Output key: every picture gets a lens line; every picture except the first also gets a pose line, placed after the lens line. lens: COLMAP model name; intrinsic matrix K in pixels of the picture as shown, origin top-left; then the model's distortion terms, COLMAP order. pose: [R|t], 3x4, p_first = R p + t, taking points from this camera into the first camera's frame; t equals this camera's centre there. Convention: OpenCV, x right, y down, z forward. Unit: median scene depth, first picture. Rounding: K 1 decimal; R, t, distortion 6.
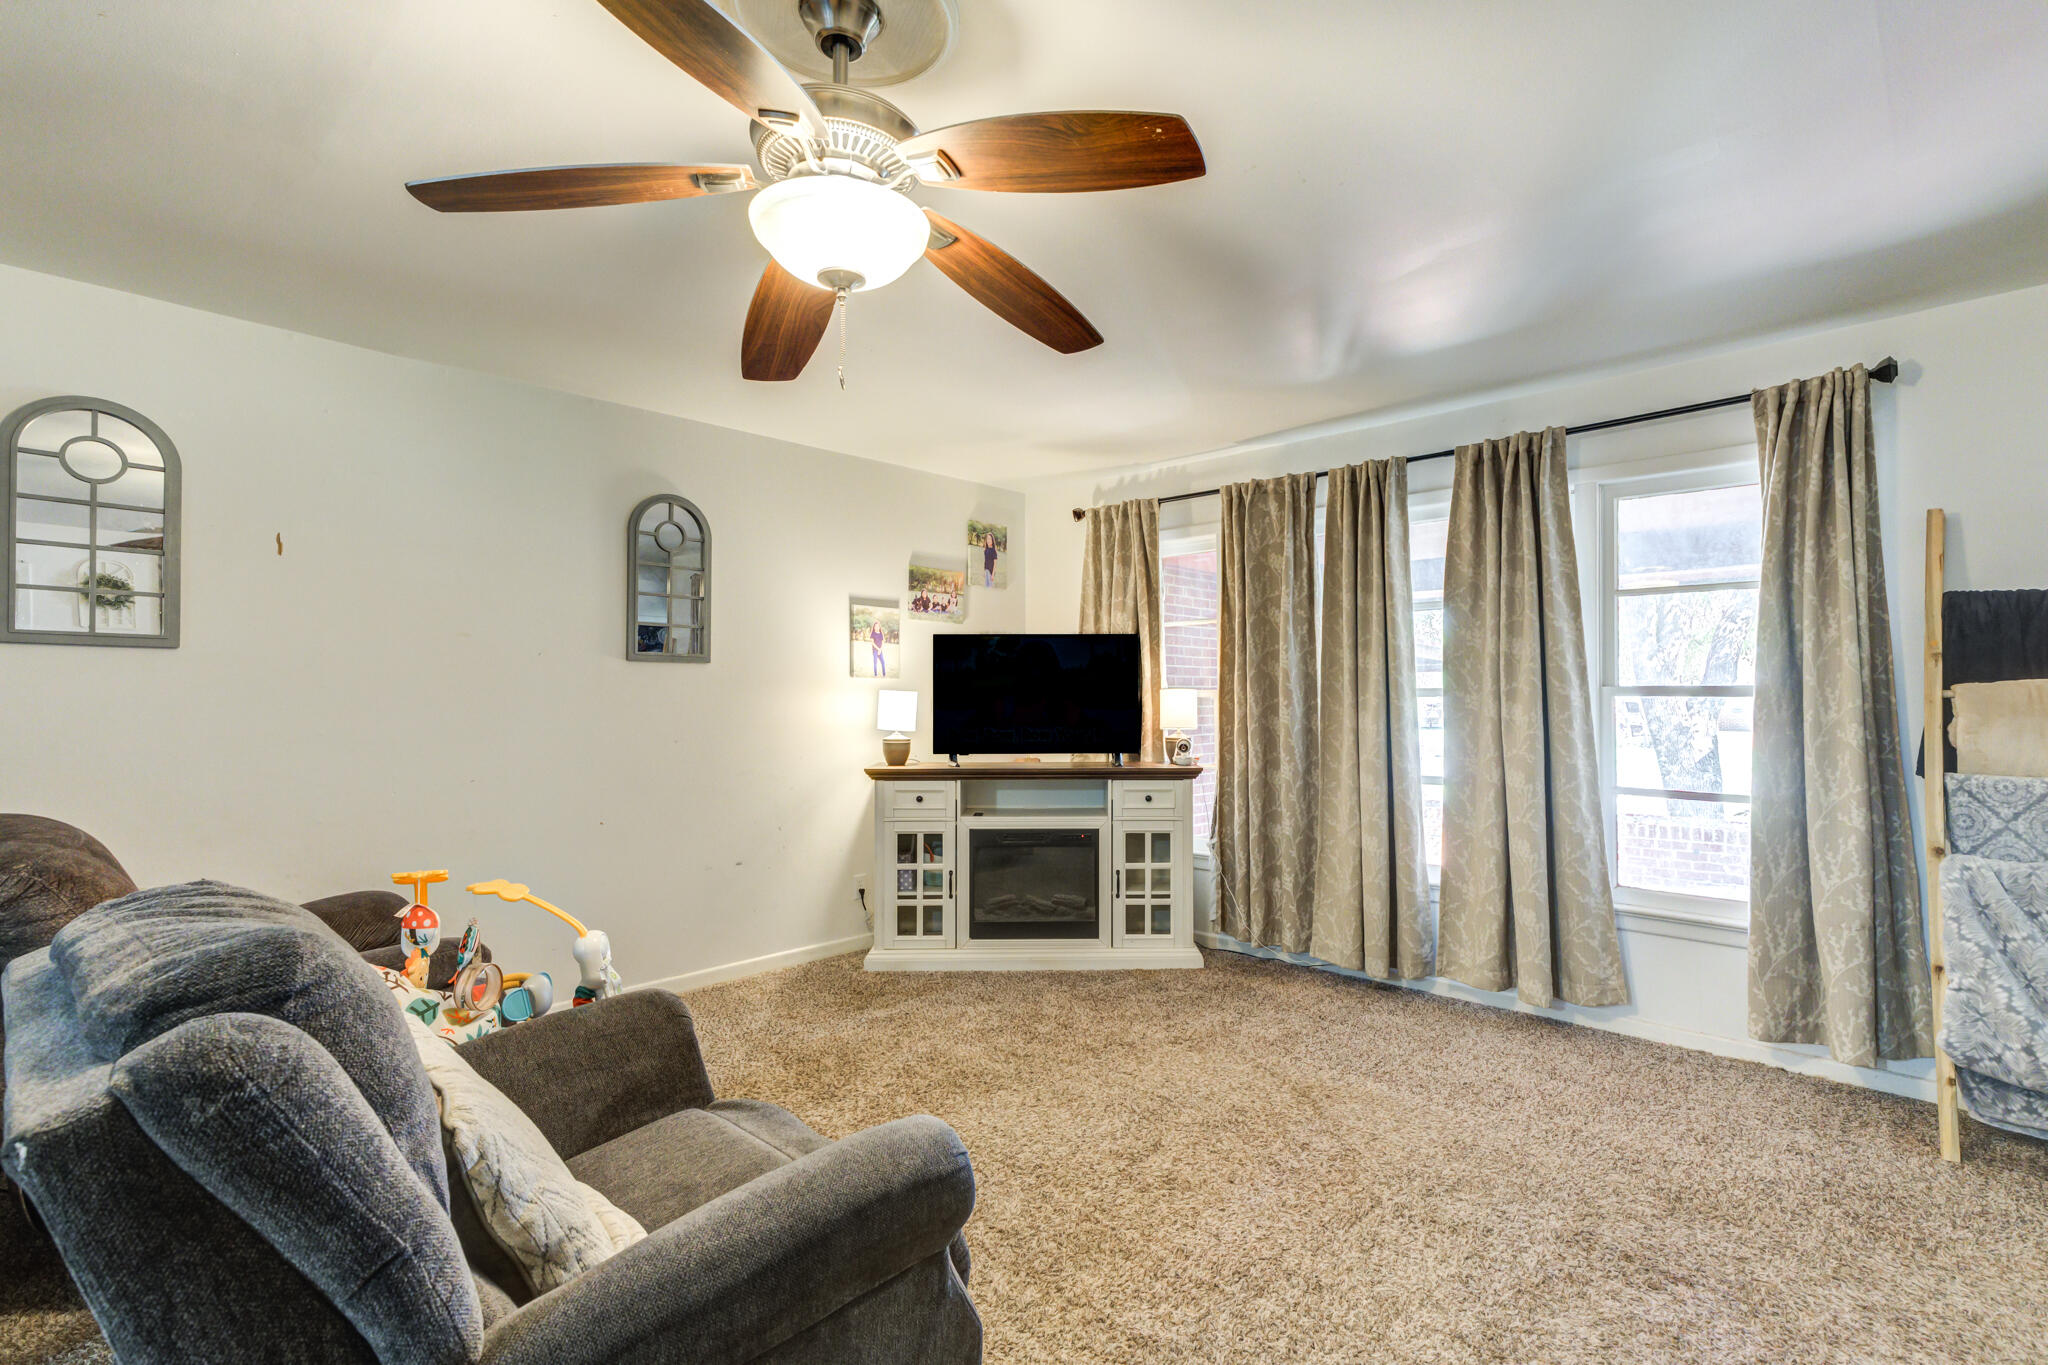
lens RADIAL K [[893.4, 0, 1072.8], [0, 893.4, 683.9], [0, 0, 1]] dist [-0.001008, 0.000409]
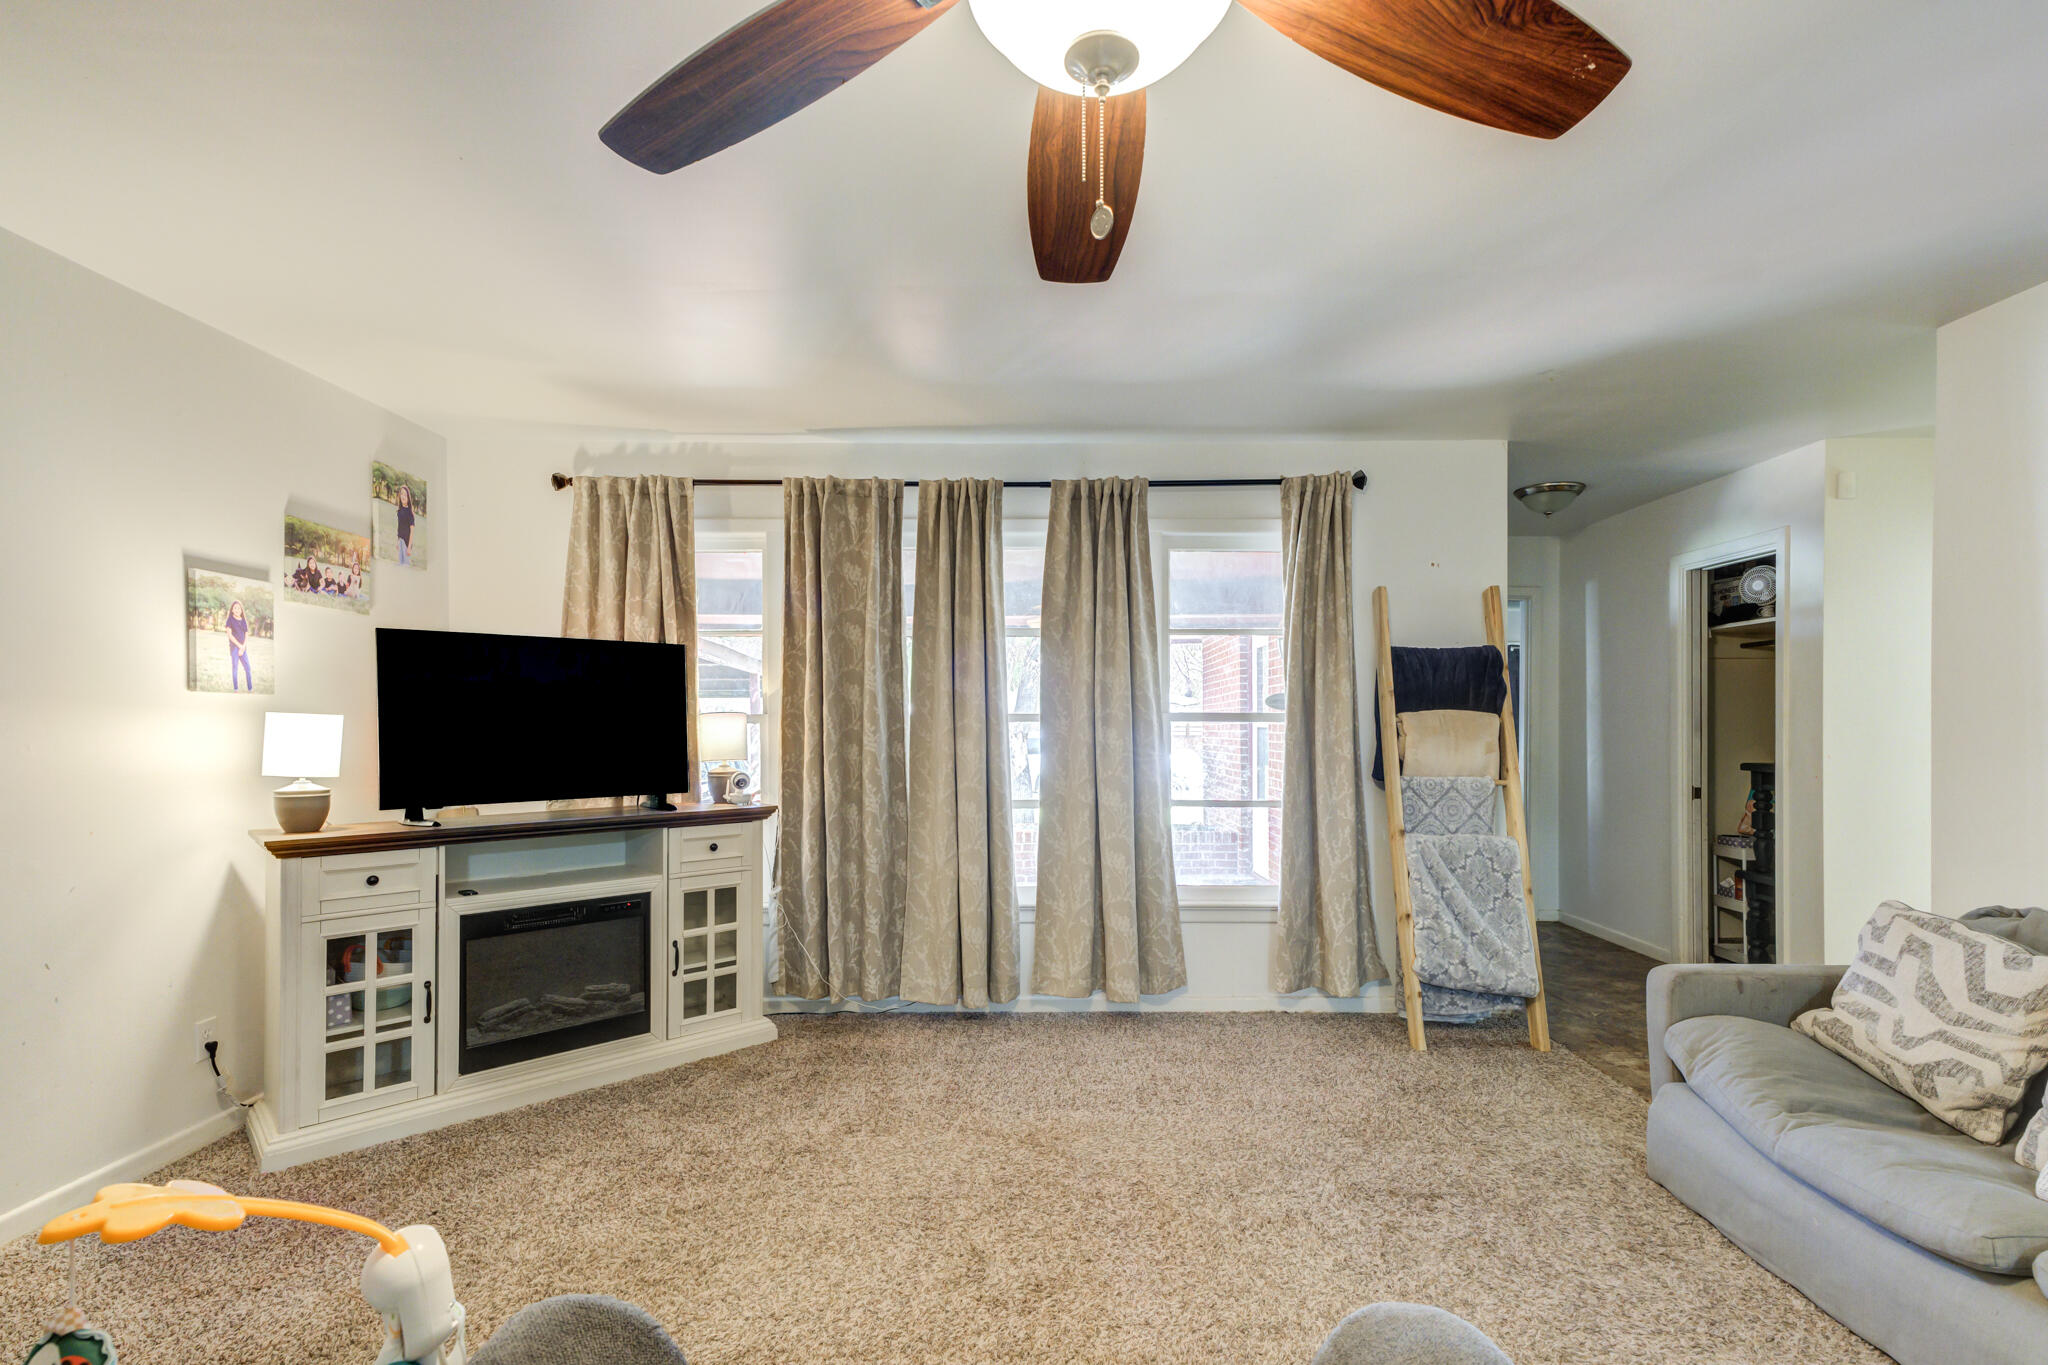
lens RADIAL K [[912.2, 0, 1052.4], [0, 912.2, 726.6], [0, 0, 1]] dist [0.001193, 0.000618]
pose [[0.754051, -0.004726, 0.656798, -0.234549], [-0.008254, 0.999827, 0.016671, 0.001789], [-0.656764, -0.017992, 0.753882, 0.177274]]
